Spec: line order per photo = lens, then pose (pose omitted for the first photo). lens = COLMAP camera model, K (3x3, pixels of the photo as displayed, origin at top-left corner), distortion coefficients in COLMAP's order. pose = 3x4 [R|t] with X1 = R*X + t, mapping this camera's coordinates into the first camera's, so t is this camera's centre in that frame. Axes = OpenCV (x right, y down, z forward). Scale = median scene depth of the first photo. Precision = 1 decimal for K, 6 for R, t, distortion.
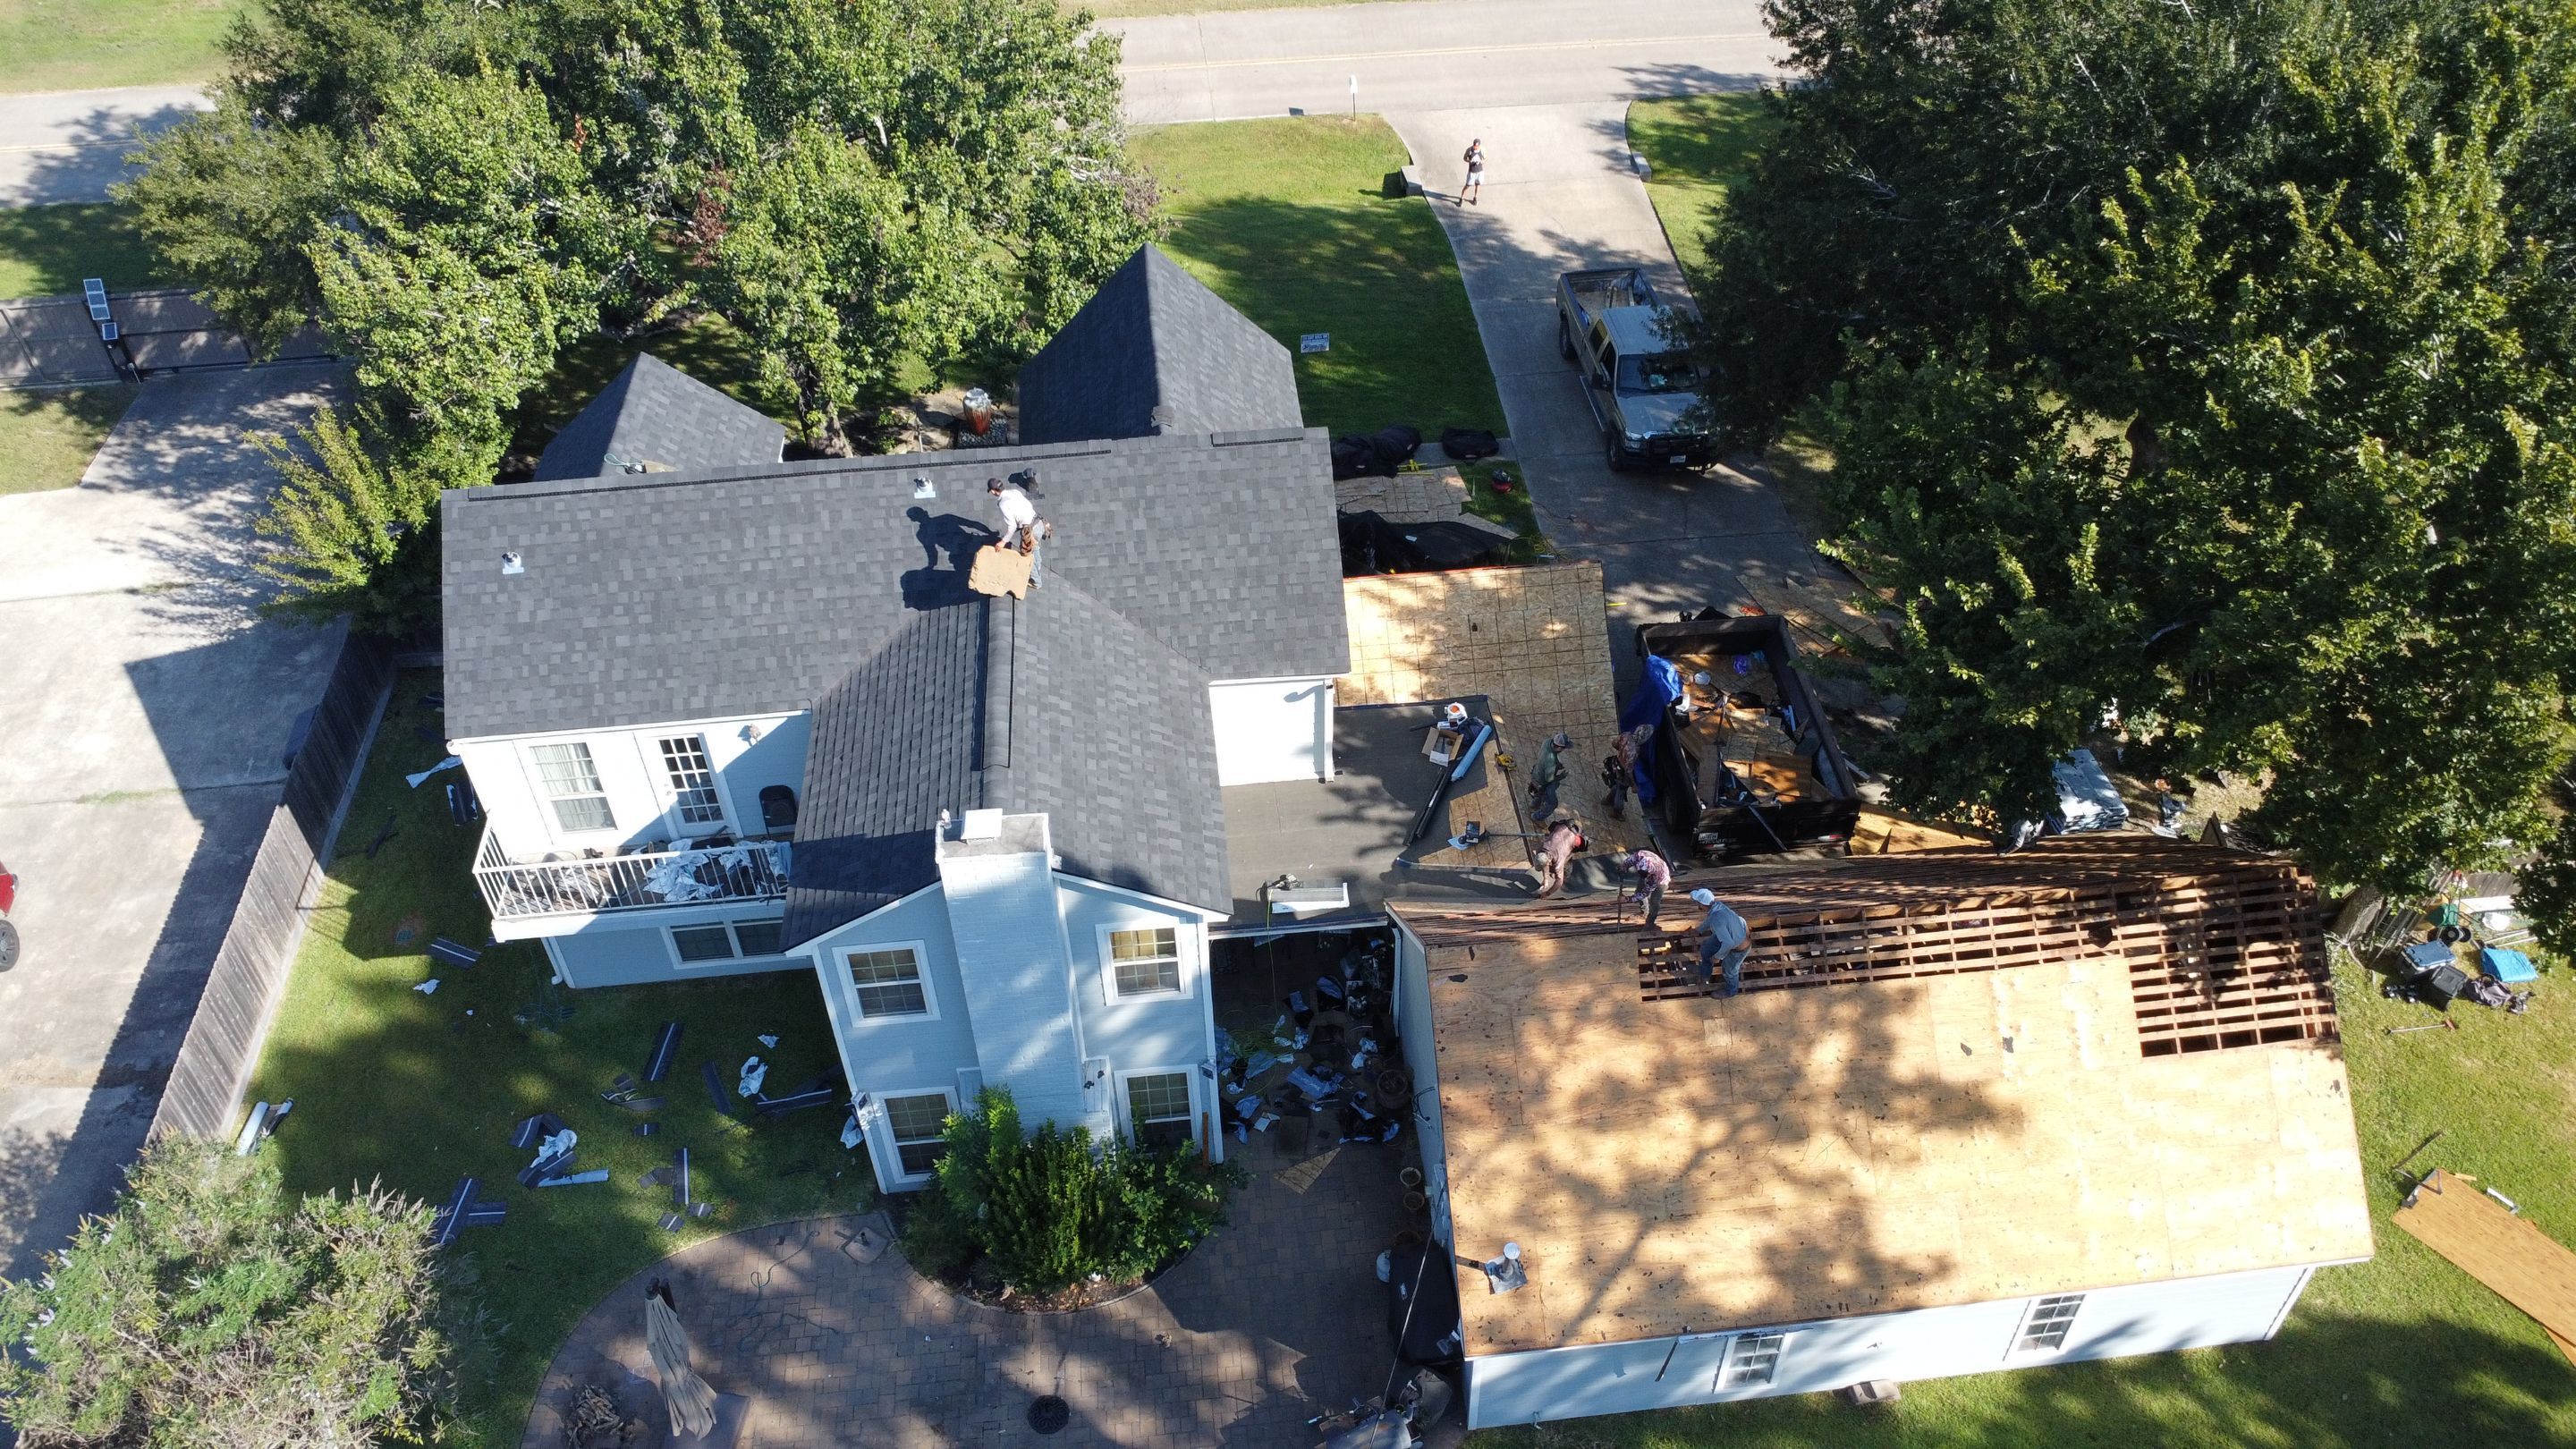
lens RADIAL K [[1865.0, 0, 1290.2], [0, 1865.0, 714.2], [0, 0, 1]] dist [-0.023514, -0.012610]
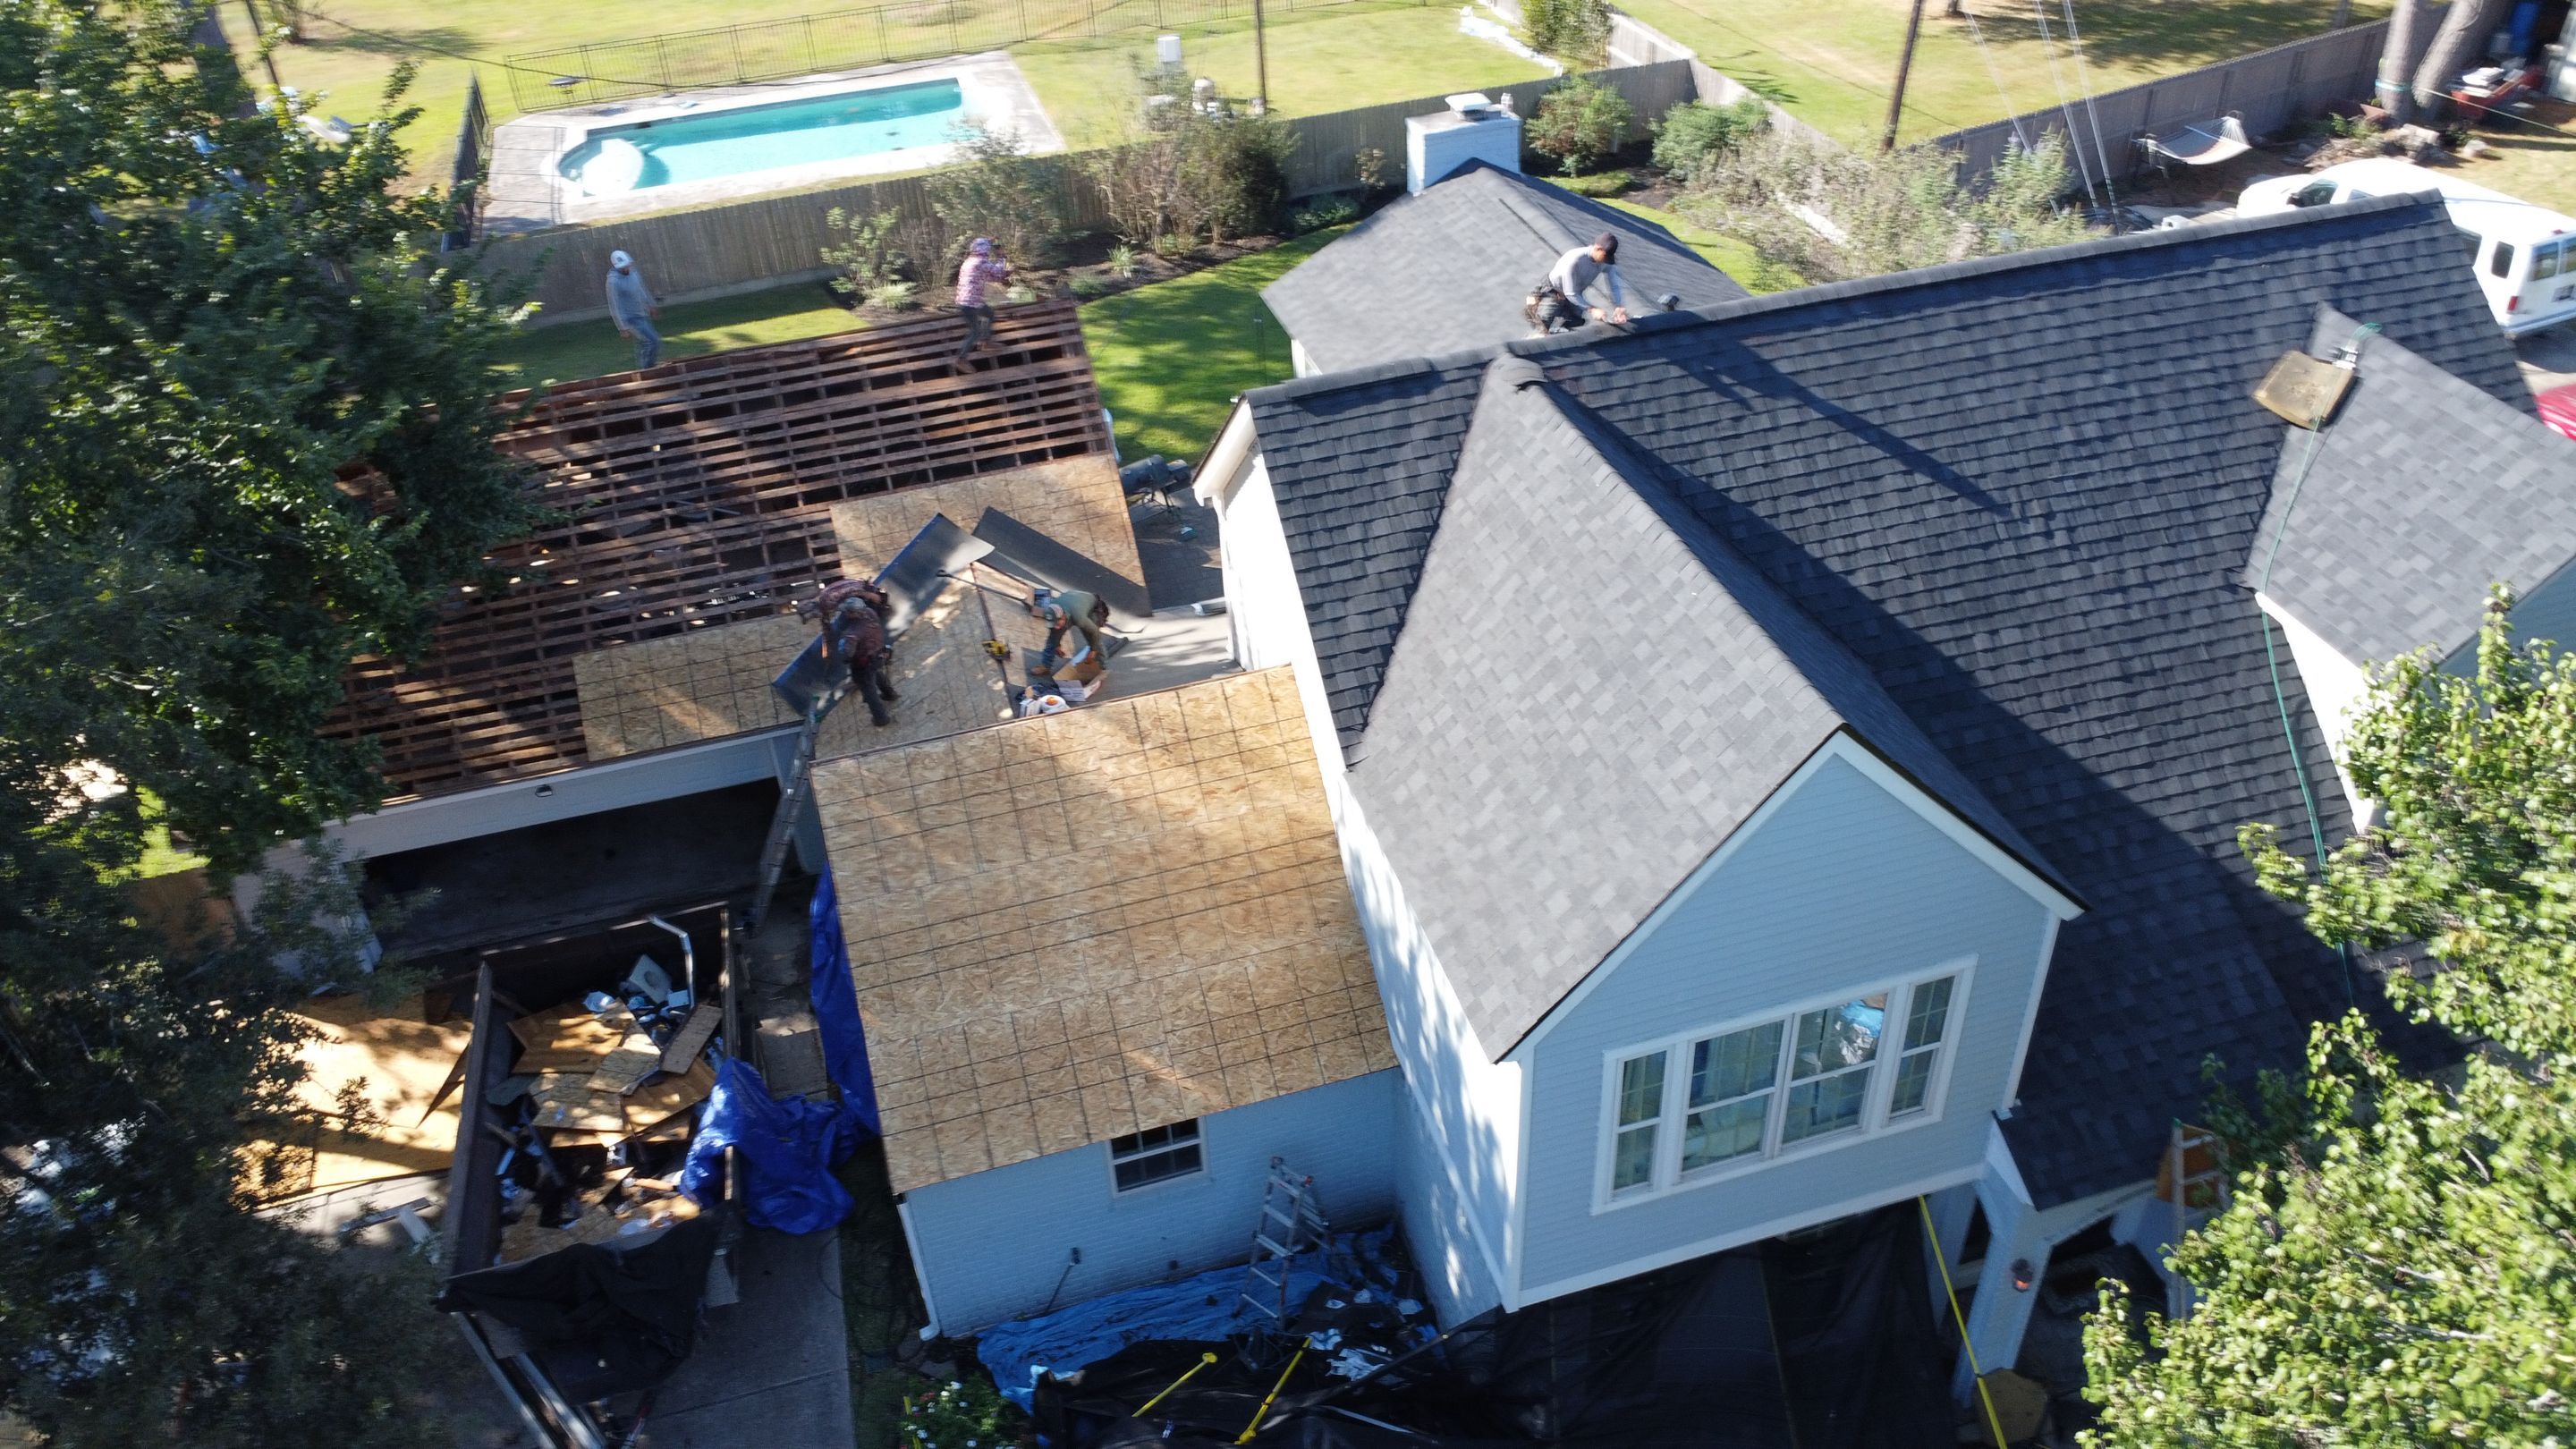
lens RADIAL K [[1865.0, 0, 1288.6], [0, 1865.0, 717.1], [0, 0, 1]] dist [-0.023514, -0.012610]
pose [[-0.981173, 0.164941, -0.100464, 0.083422], [-0.062742, 0.219743, 0.973538, -0.730032], [0.182653, 0.961513, -0.205258, 1.251997]]
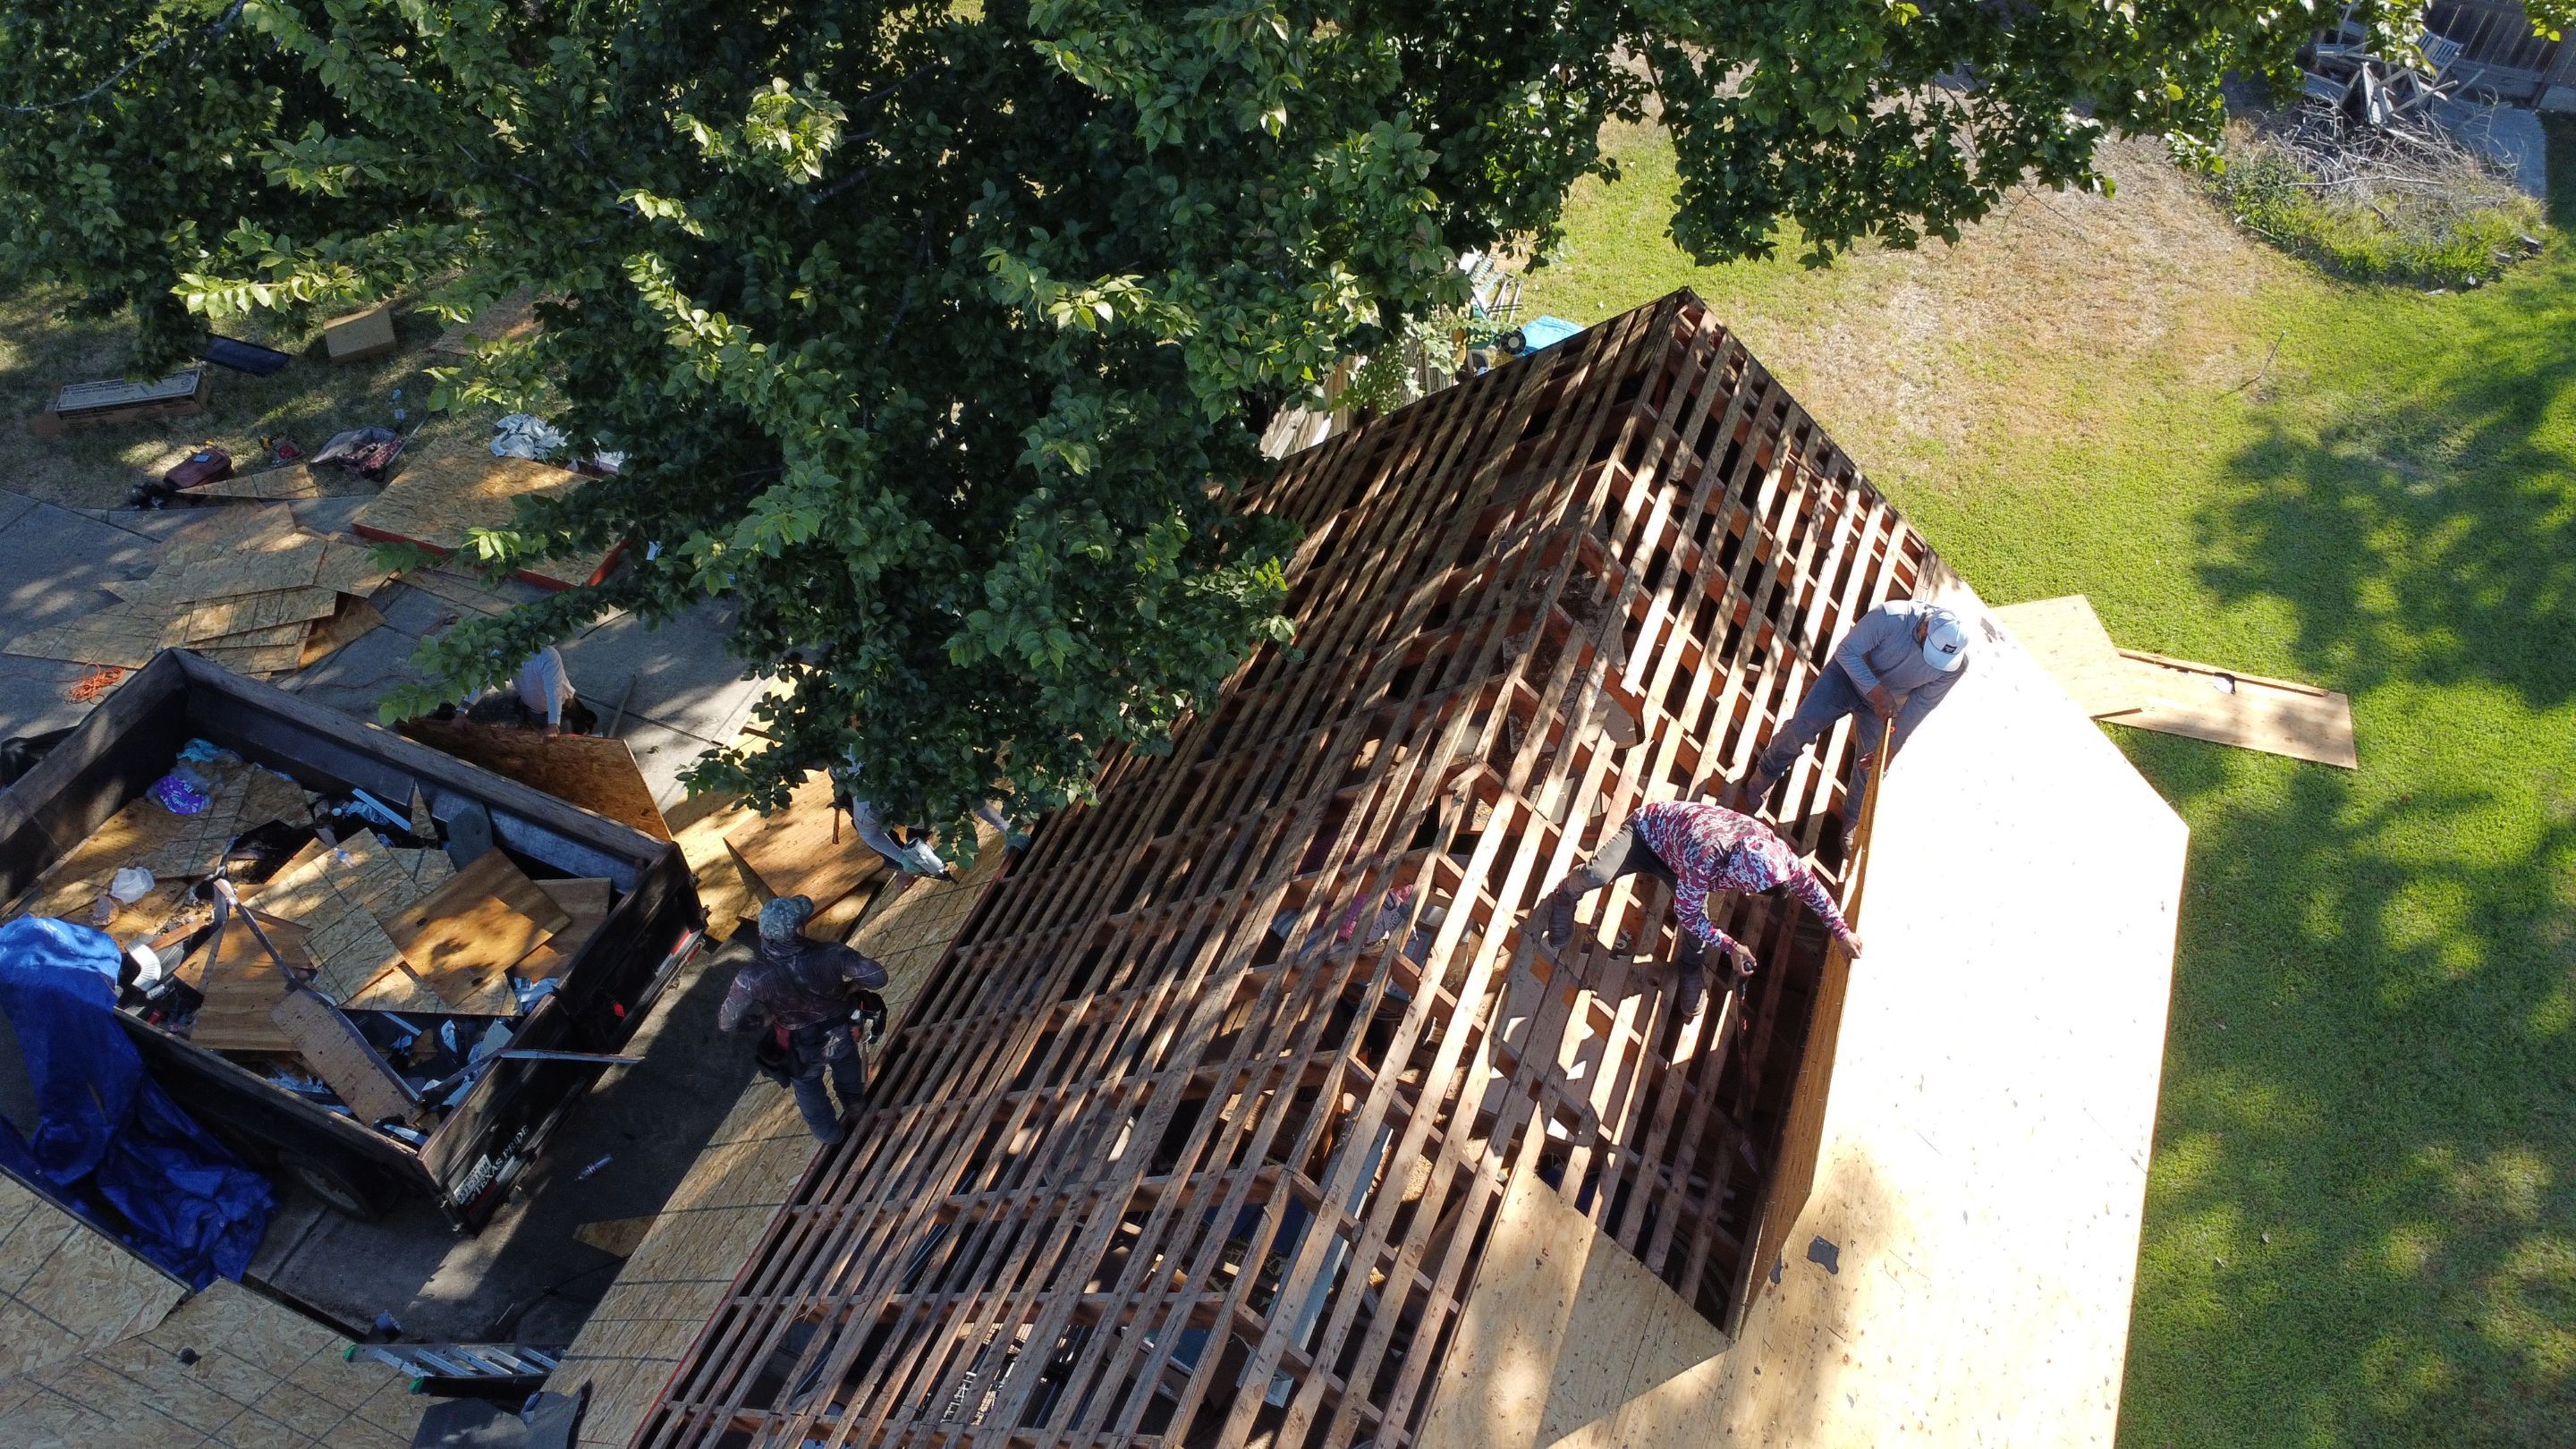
lens RADIAL K [[1865.0, 0, 1285.6], [0, 1865.0, 713.0], [0, 0, 1]] dist [-0.023514, -0.012610]
pose [[0.469767, -0.642478, 0.605426, 0.151099], [0.584120, 0.740432, 0.332512, -0.041644], [-0.661909, 0.197438, 0.723115, 0.670426]]
